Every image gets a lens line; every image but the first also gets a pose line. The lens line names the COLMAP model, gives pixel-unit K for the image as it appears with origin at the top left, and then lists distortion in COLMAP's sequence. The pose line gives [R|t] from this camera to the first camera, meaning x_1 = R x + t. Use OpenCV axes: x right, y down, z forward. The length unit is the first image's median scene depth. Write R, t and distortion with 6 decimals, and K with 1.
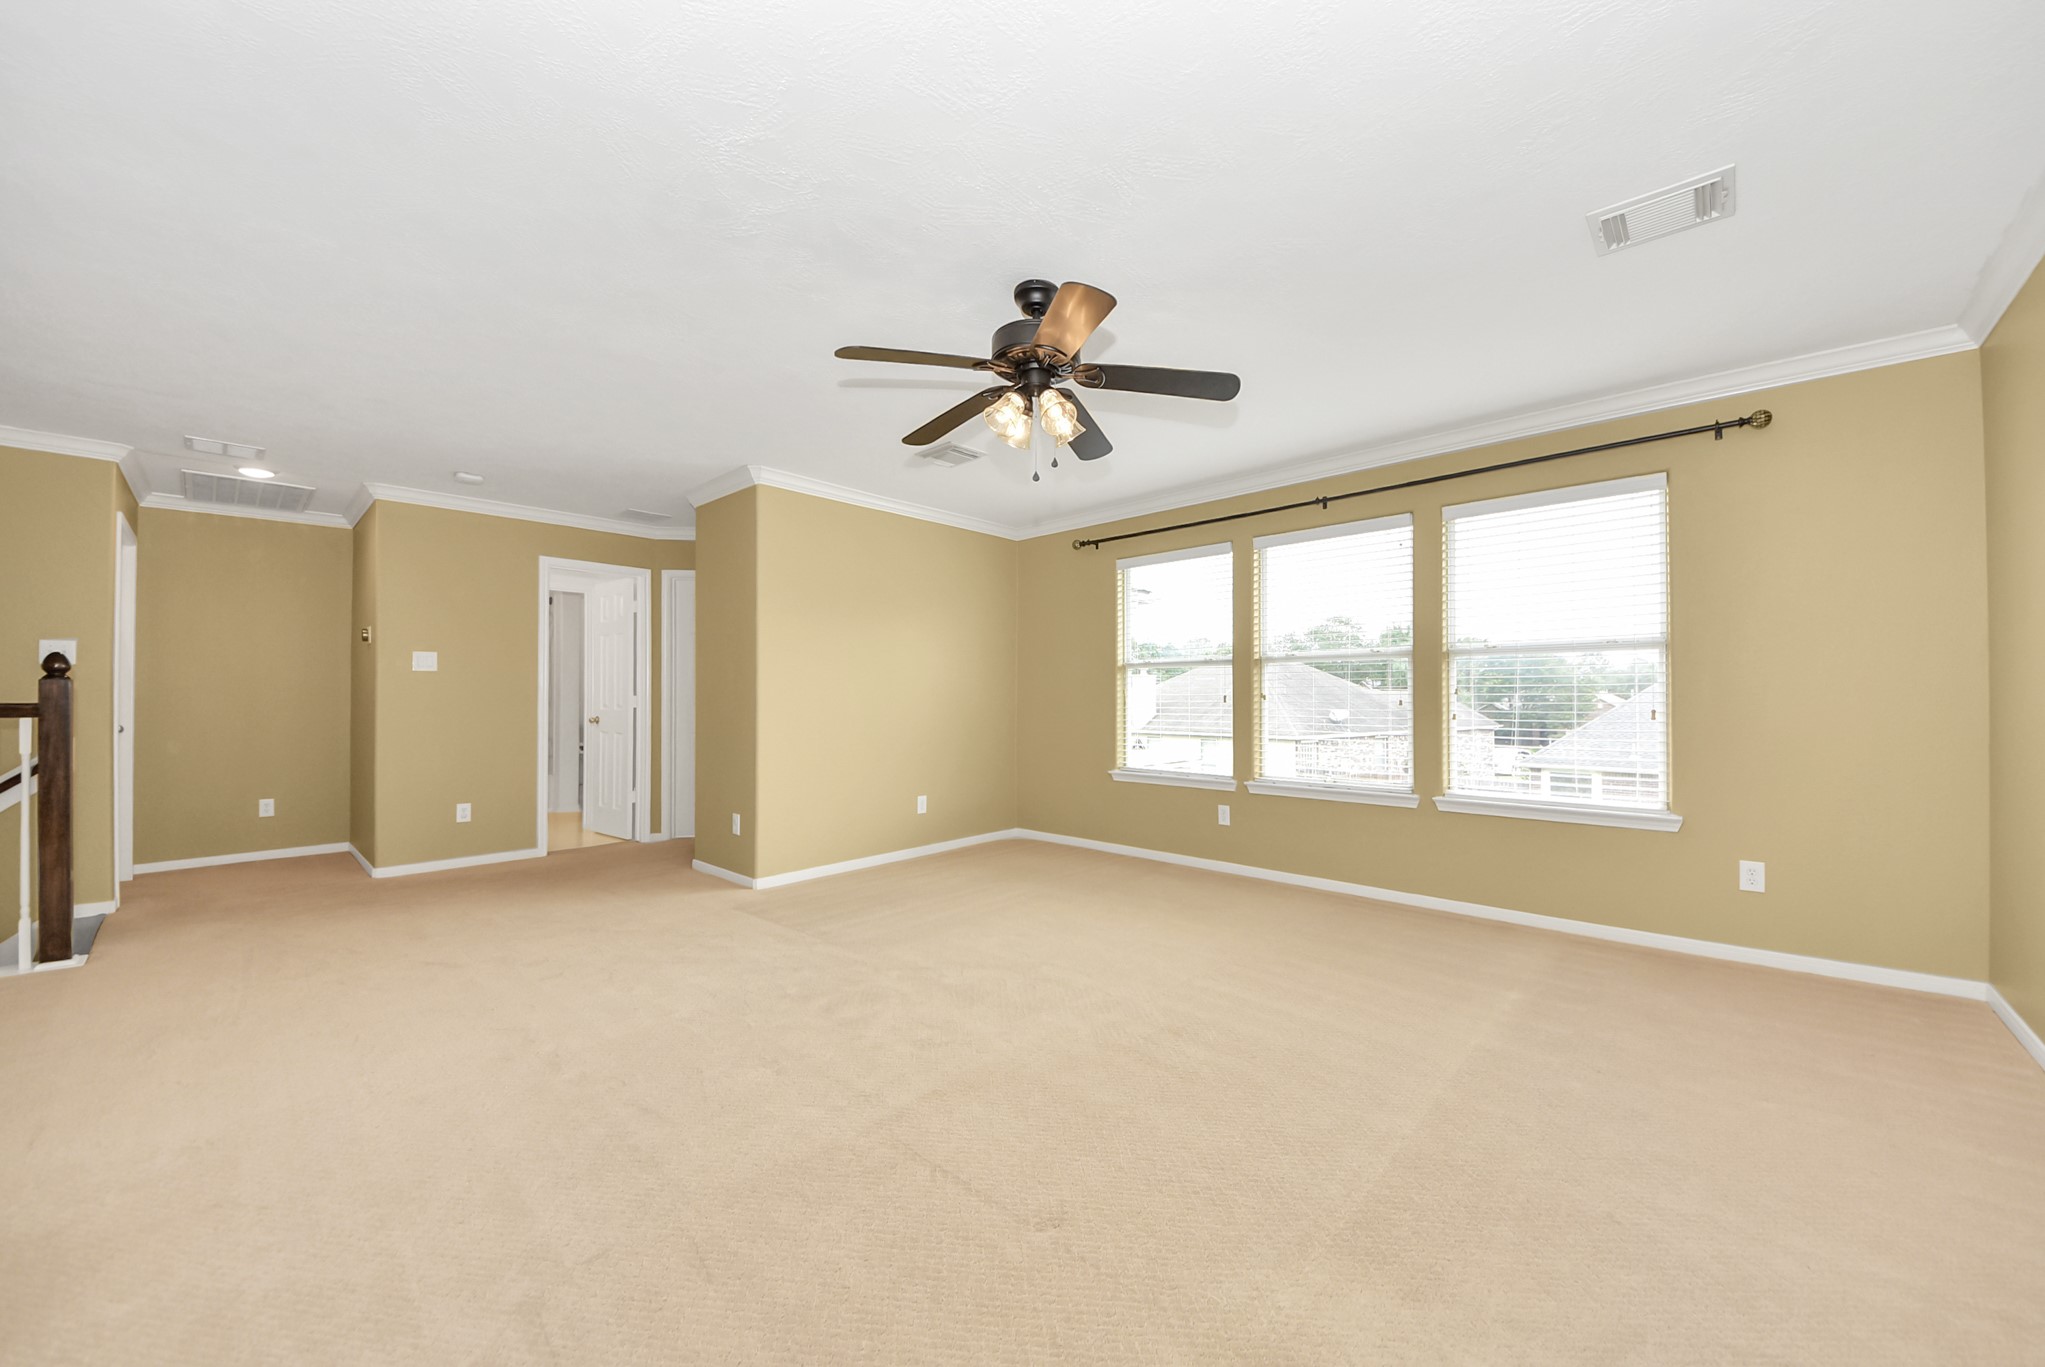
lens RADIAL K [[715.8, 0, 1022.5], [0, 715.8, 683.5], [0, 0, 1]] dist [0.000378, 0.000007]
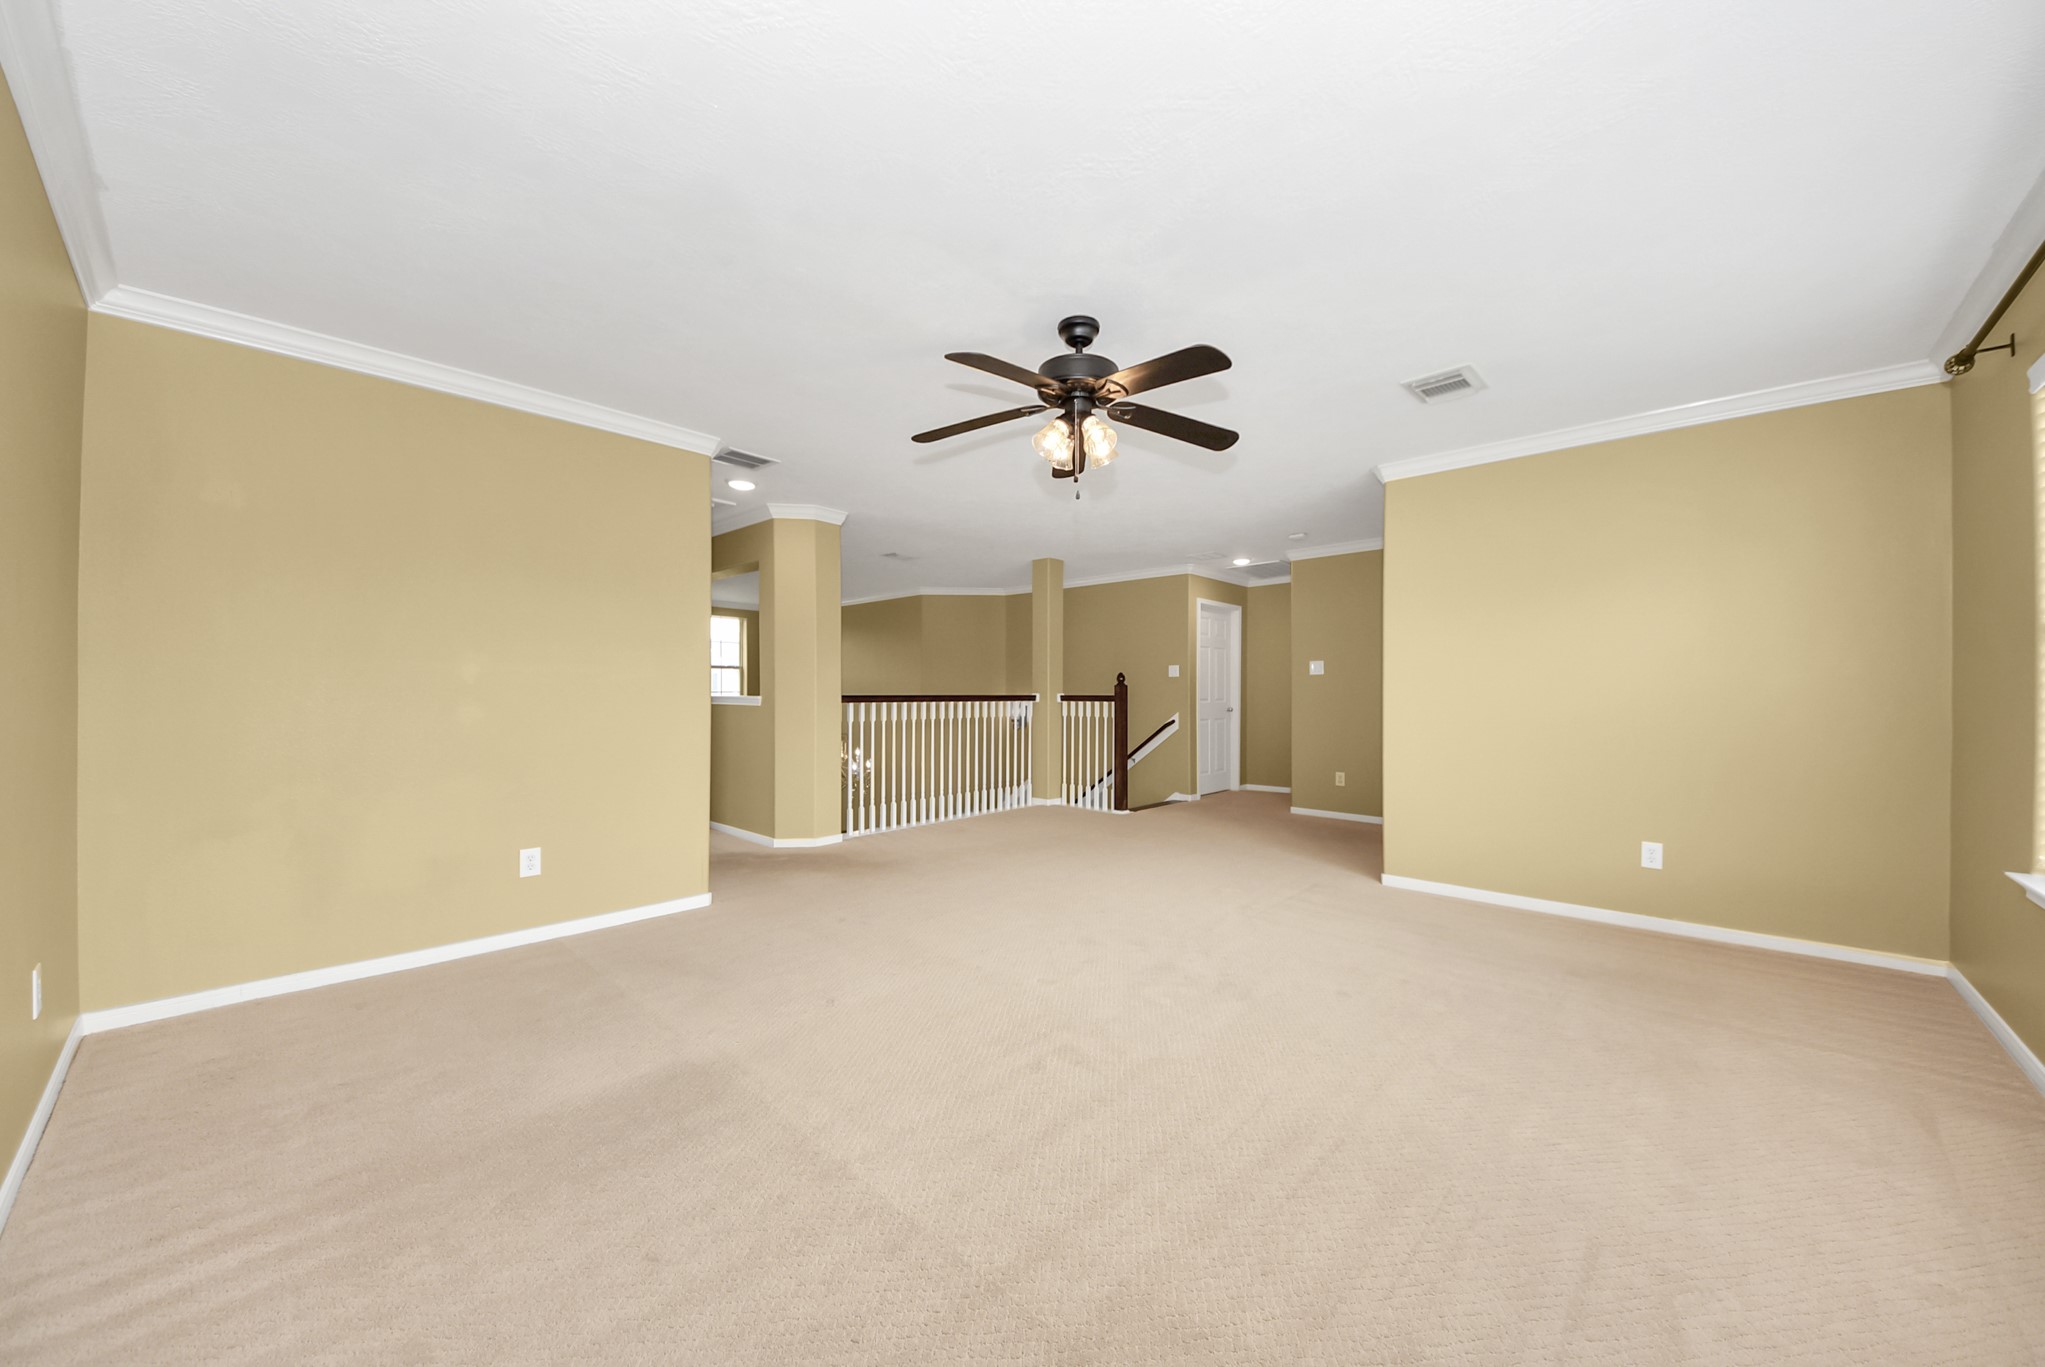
lens RADIAL K [[741.0, 0, 1022.5], [0, 741.0, 683.5], [0, 0, 1]] dist [-0.000036, -0.000008]
pose [[-0.017312, -0.002642, -0.999847, 0.686469], [0.026782, 0.999636, -0.003105, -0.008031], [0.999491, -0.026832, -0.017235, 0.510538]]
